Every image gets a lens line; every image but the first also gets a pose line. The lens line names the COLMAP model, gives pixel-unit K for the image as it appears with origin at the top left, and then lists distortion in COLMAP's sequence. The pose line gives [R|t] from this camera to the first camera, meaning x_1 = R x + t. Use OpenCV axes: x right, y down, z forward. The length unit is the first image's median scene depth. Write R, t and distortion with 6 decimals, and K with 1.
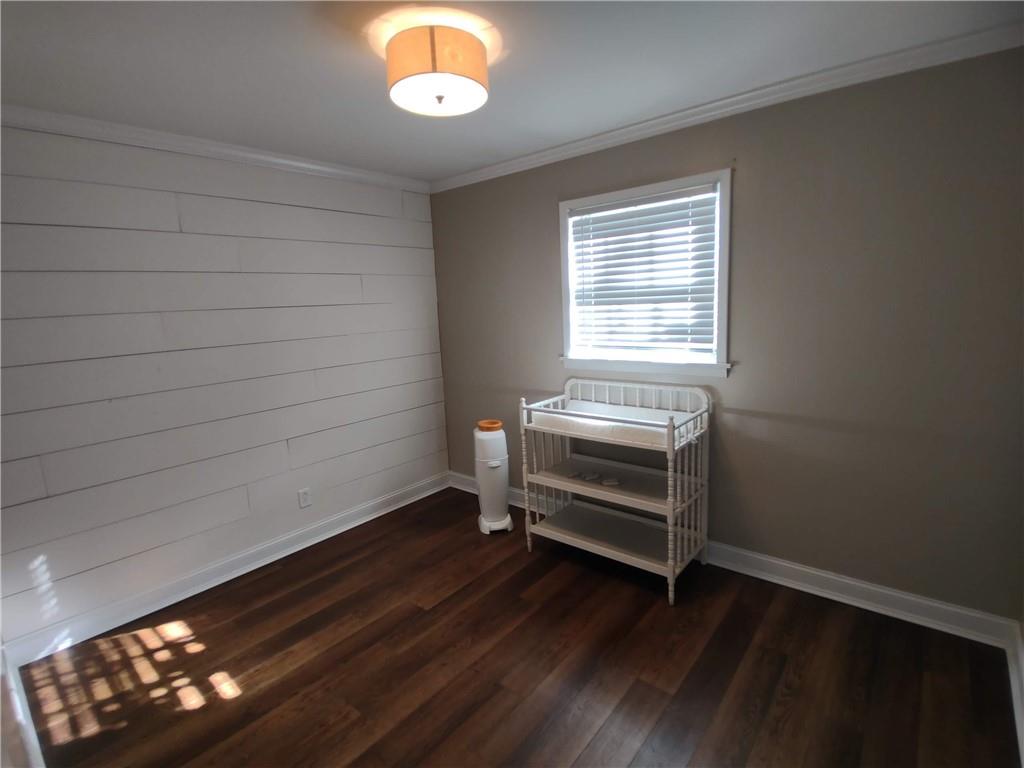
lens RADIAL K [[500.4, 0, 514.8], [0, 500.4, 385.1], [0, 0, 1]] dist [0.003666, -0.000742]
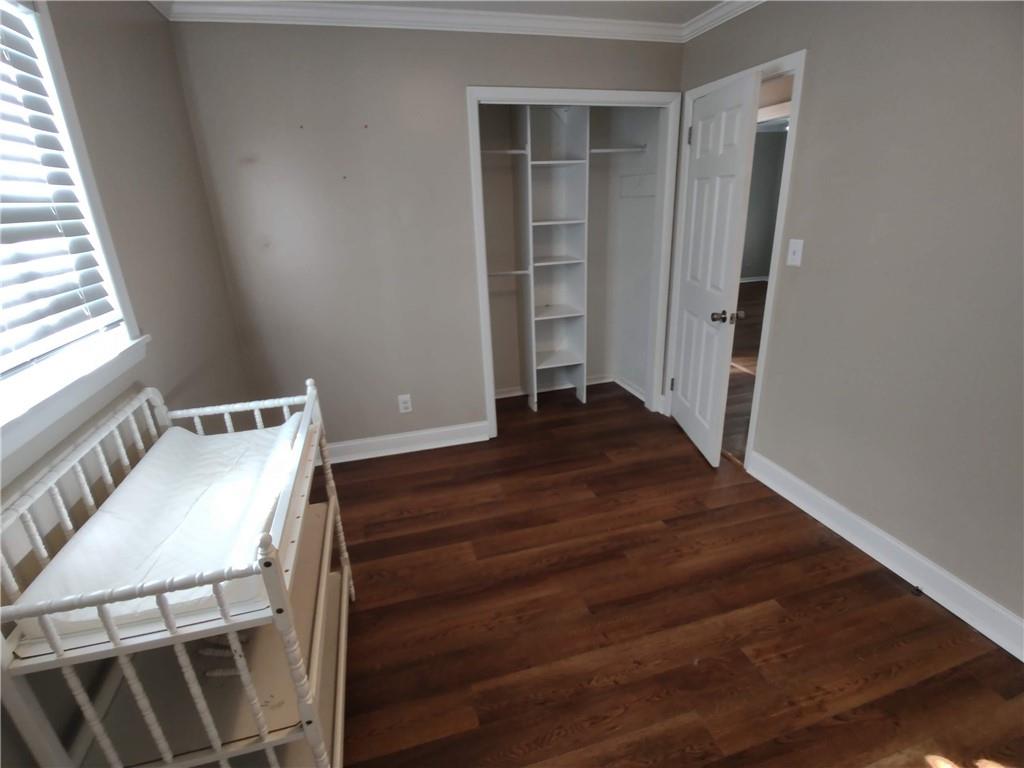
lens RADIAL K [[500.4, 0, 516.0], [0, 500.4, 383.5], [0, 0, 1]] dist [0.003666, -0.000742]
pose [[-0.826957, -0.120046, 0.549300, -0.346264], [0.170304, 0.877573, 0.448176, -0.216089], [-0.535853, 0.464171, -0.705271, 1.381132]]
